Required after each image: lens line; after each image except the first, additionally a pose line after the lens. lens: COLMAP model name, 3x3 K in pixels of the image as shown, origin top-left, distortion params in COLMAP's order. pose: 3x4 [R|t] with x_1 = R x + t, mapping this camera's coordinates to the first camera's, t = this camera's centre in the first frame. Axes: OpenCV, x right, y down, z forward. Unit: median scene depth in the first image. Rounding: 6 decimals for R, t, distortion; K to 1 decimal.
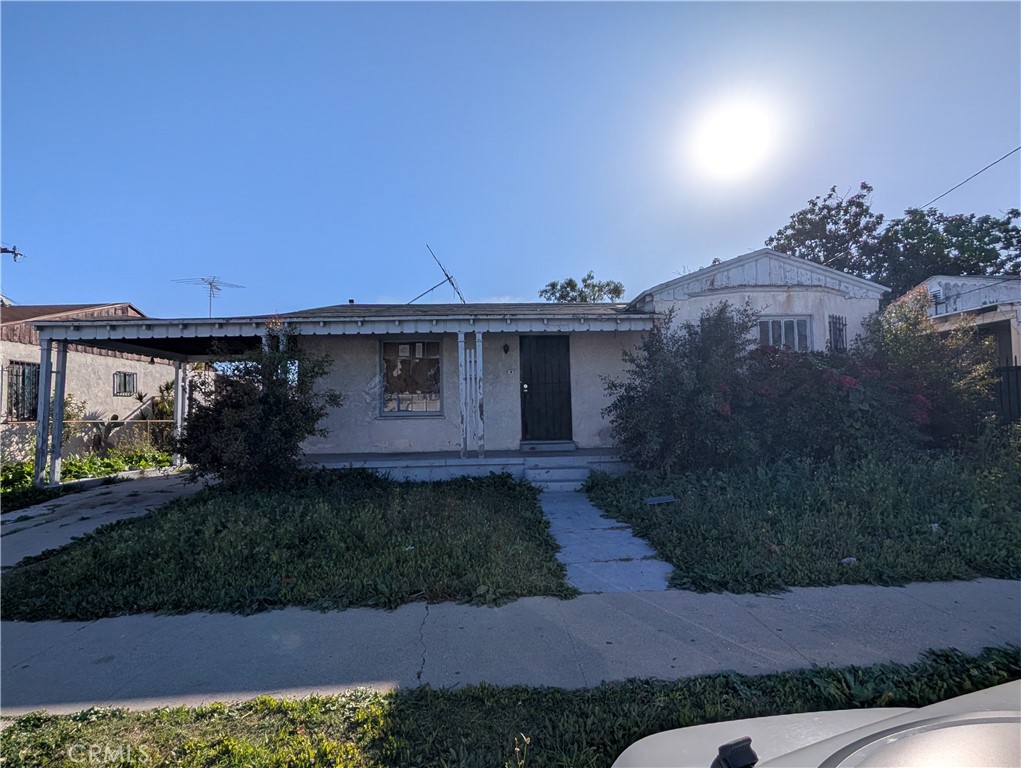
lens RADIAL K [[391.5, 0, 508.3], [0, 391.5, 386.0], [0, 0, 1]] dist [0.001034, -0.000198]
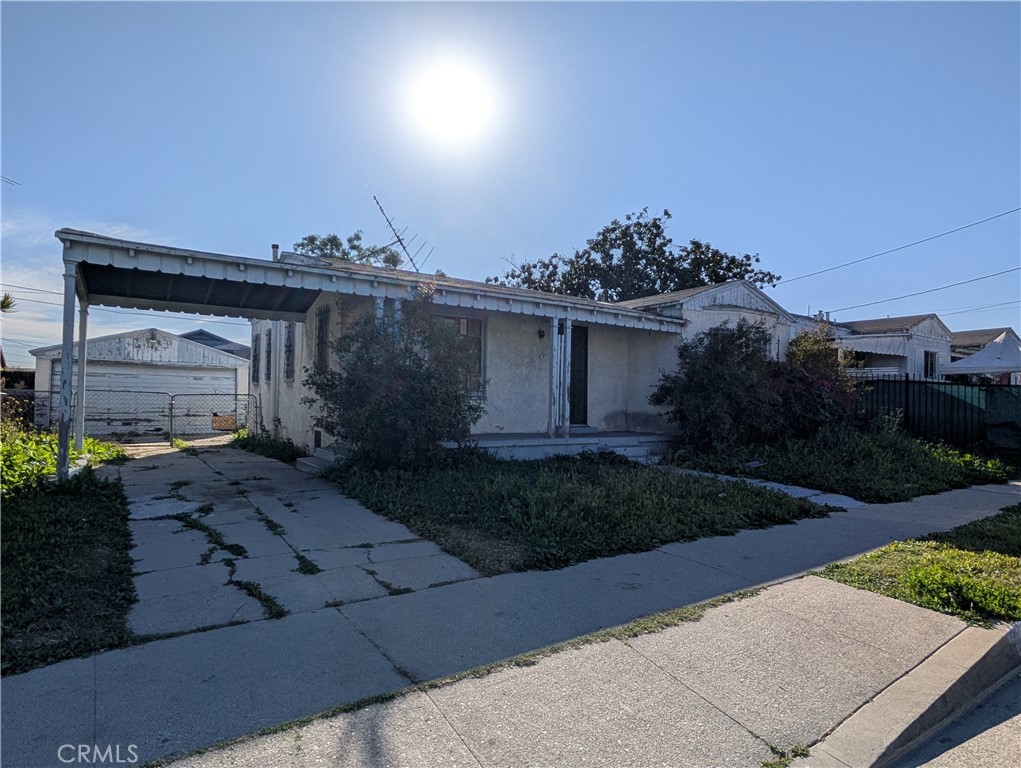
lens RADIAL K [[443.2, 0, 510.5], [0, 443.2, 384.0], [0, 0, 1]] dist [-0.000856, -0.000124]
pose [[0.903188, 0.052076, 0.426074, -0.556321], [-0.064621, 0.997797, 0.015028, 0.022304], [-0.424353, -0.041106, 0.904563, -0.016141]]
